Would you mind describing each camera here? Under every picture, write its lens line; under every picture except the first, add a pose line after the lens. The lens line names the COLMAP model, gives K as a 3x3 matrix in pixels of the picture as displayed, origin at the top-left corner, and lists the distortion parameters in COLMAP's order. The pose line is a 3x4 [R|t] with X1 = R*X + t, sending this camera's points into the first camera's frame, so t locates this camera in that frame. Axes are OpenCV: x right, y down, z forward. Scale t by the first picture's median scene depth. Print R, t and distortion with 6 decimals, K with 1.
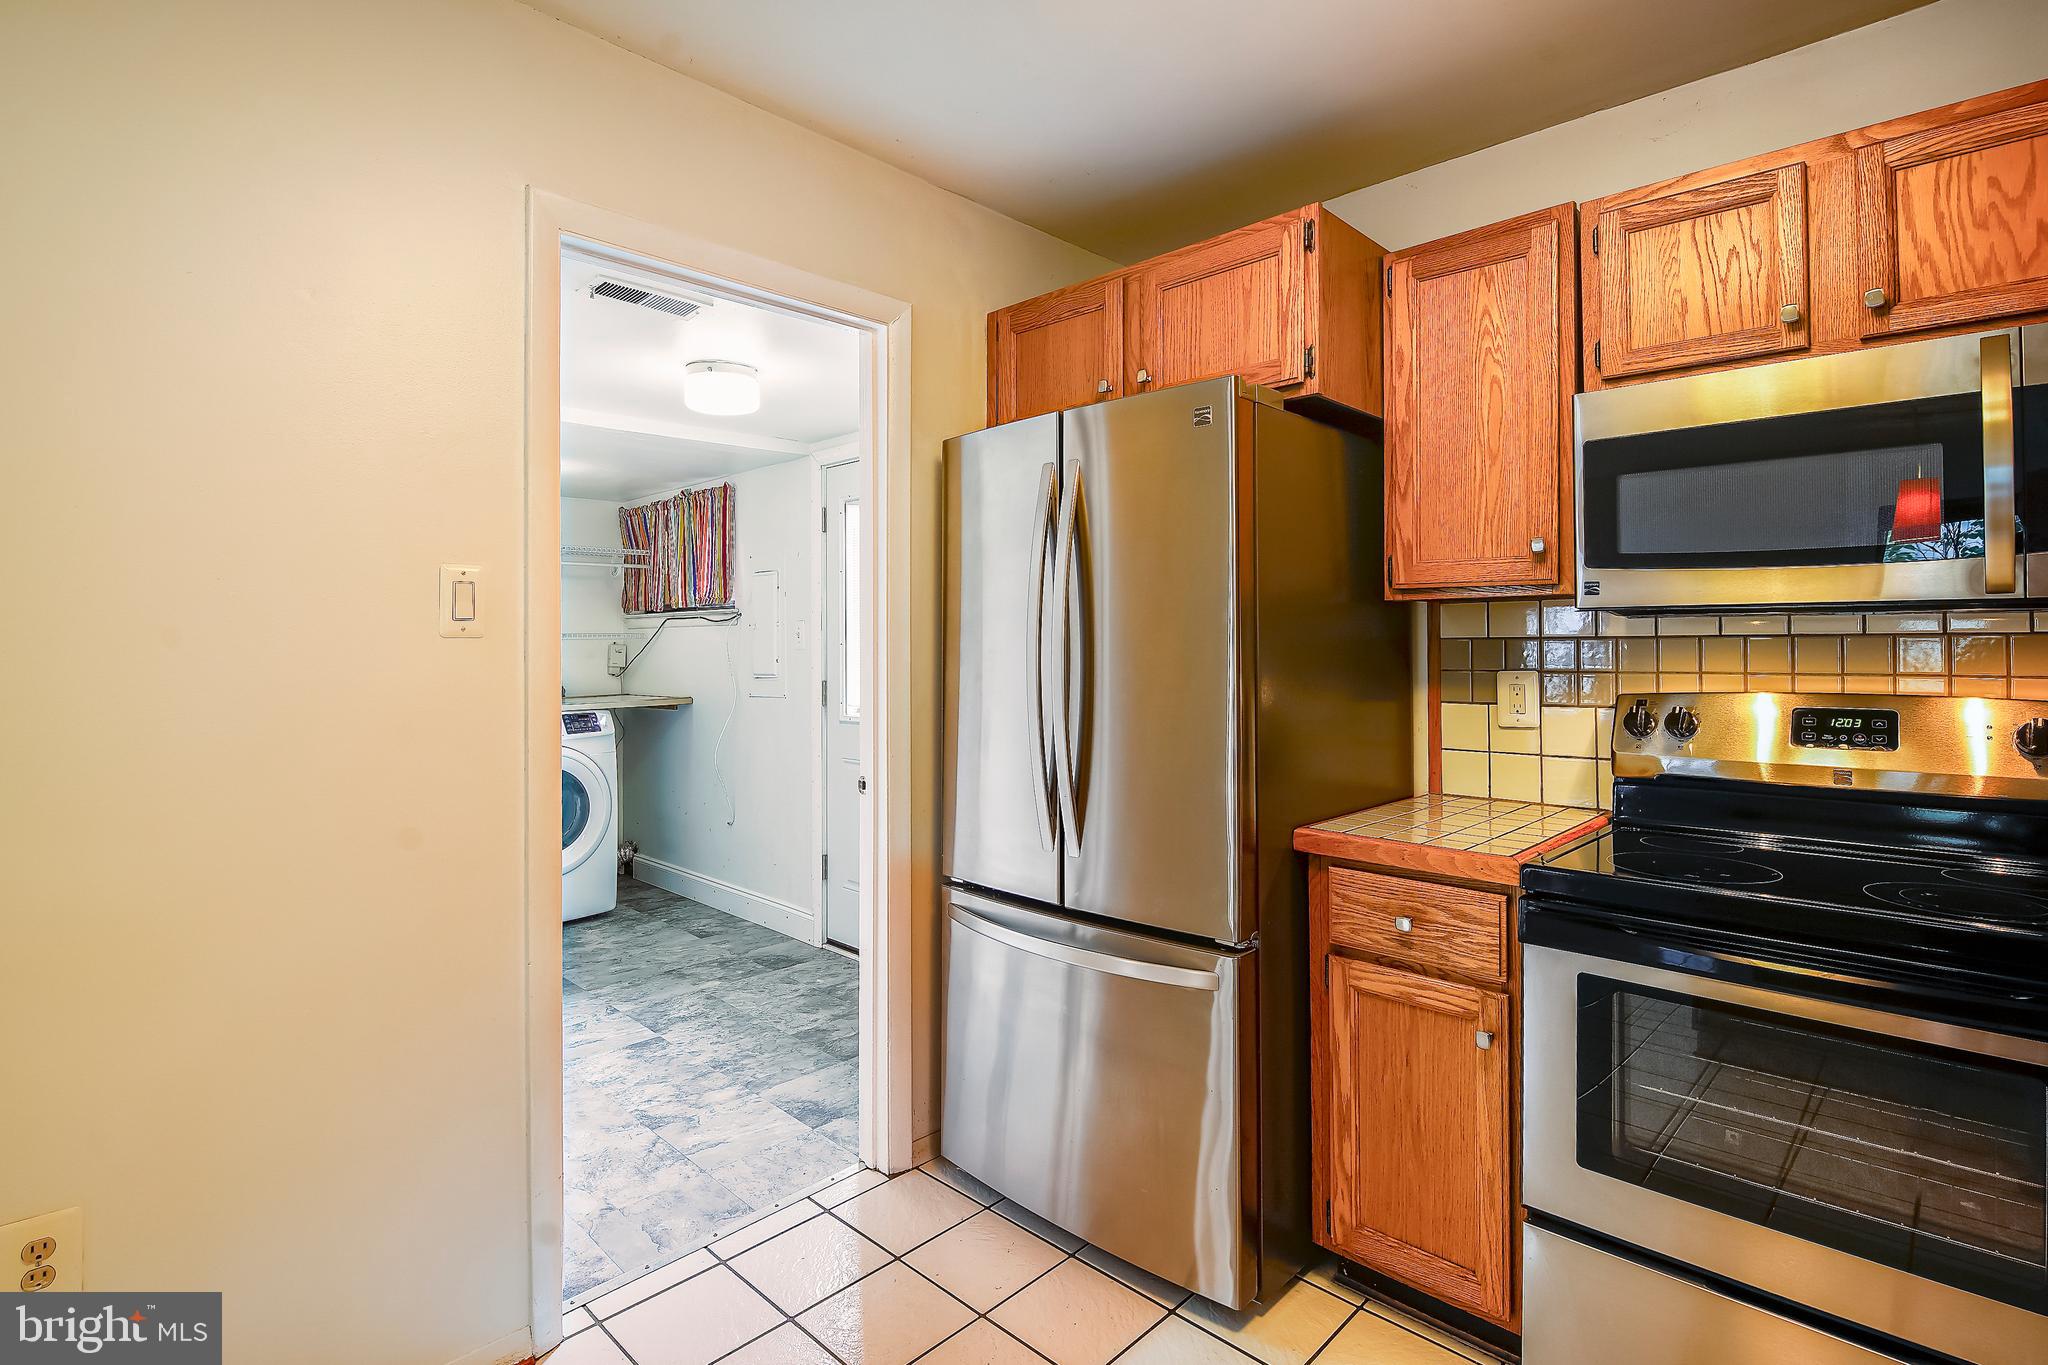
lens RADIAL K [[1002.4, 0, 1025.6], [0, 1002.4, 636.9], [0, 0, 1]] dist [-0.000269, -0.000197]
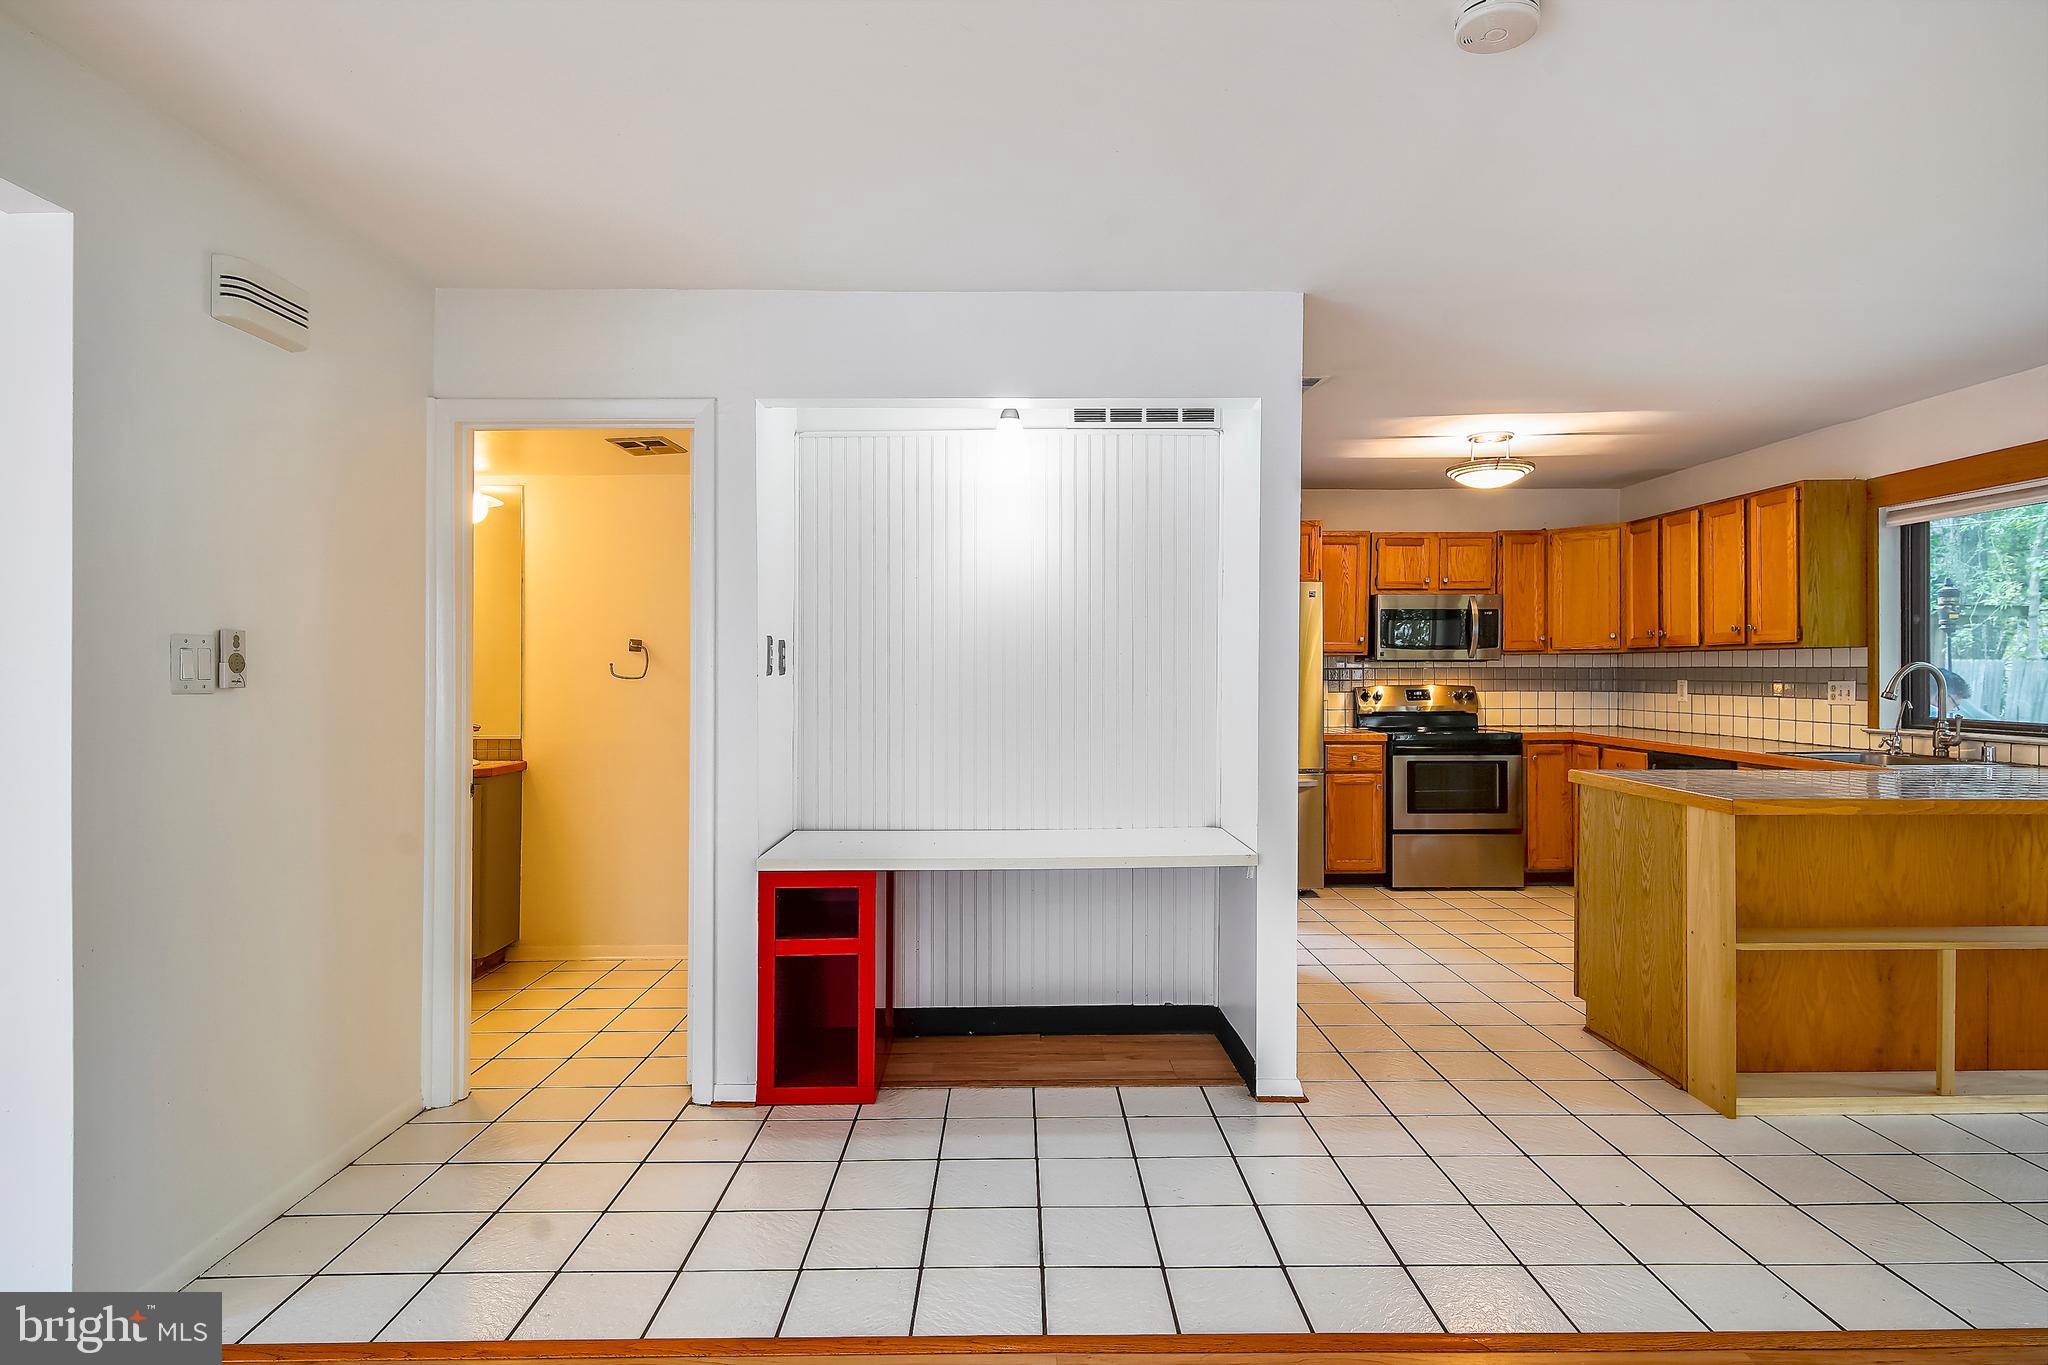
lens RADIAL K [[1044.5, 0, 1019.0], [0, 1044.5, 677.7], [0, 0, 1]] dist [0.027277, -0.018189]
pose [[0.719910, -0.002372, 0.694063, -2.684400], [-0.005398, 0.999945, 0.009016, 0.005644], [-0.694046, -0.010237, 0.719857, -0.654289]]
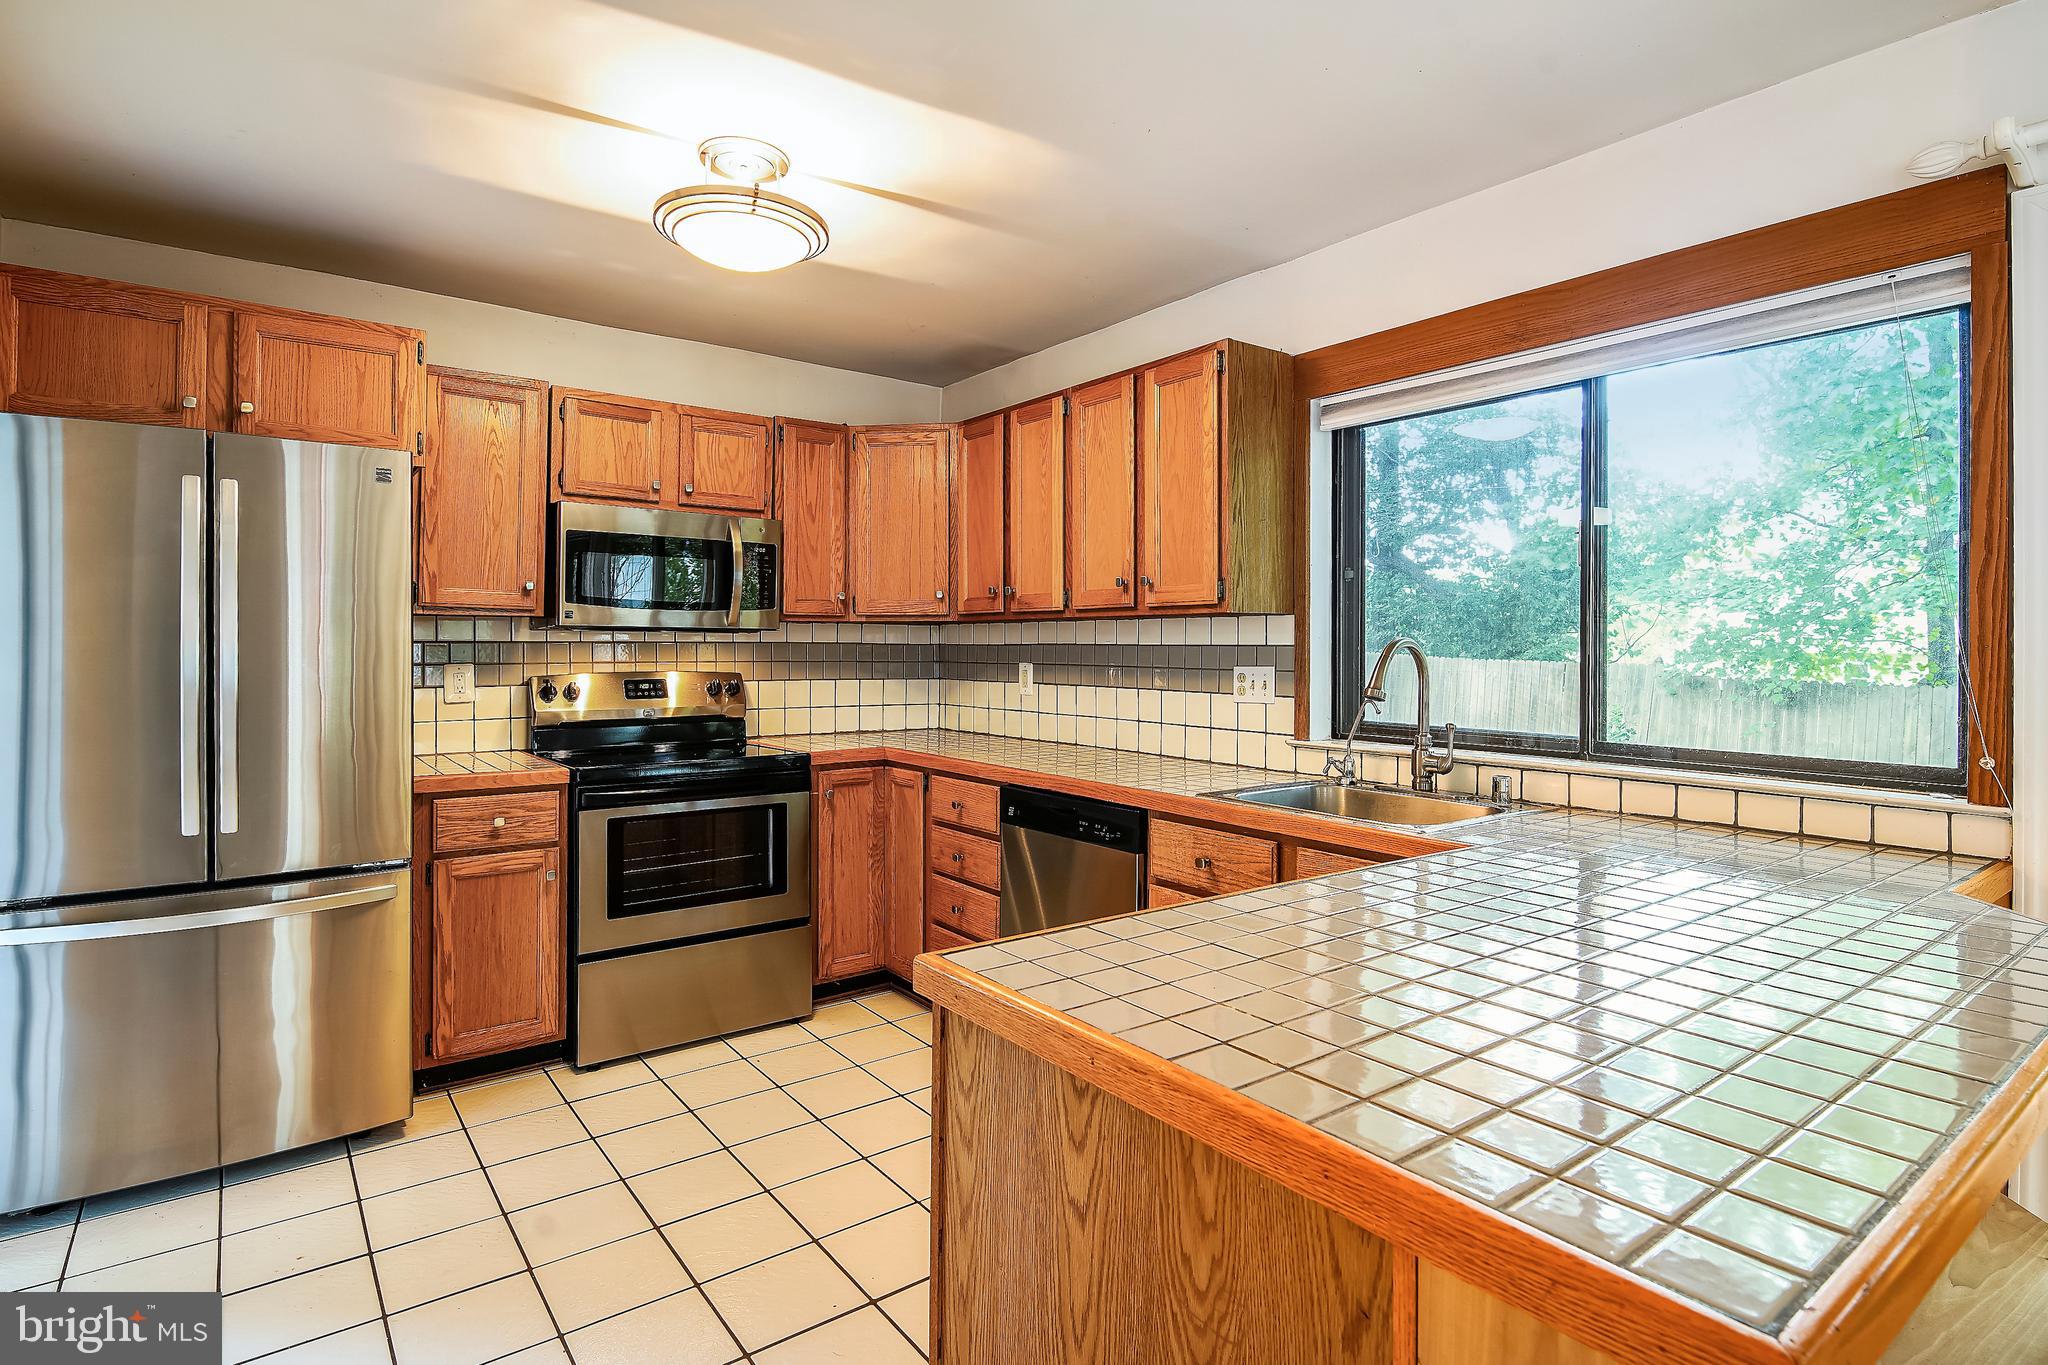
lens RADIAL K [[1035.2, 0, 1026.8], [0, 1035.2, 653.4], [0, 0, 1]] dist [-0.001294, -0.000265]
pose [[0.163523, -0.000067, 0.986539, -1.084994], [-0.012100, 0.999925, 0.002073, 0.006304], [-0.986465, -0.012276, 0.163510, -0.085834]]
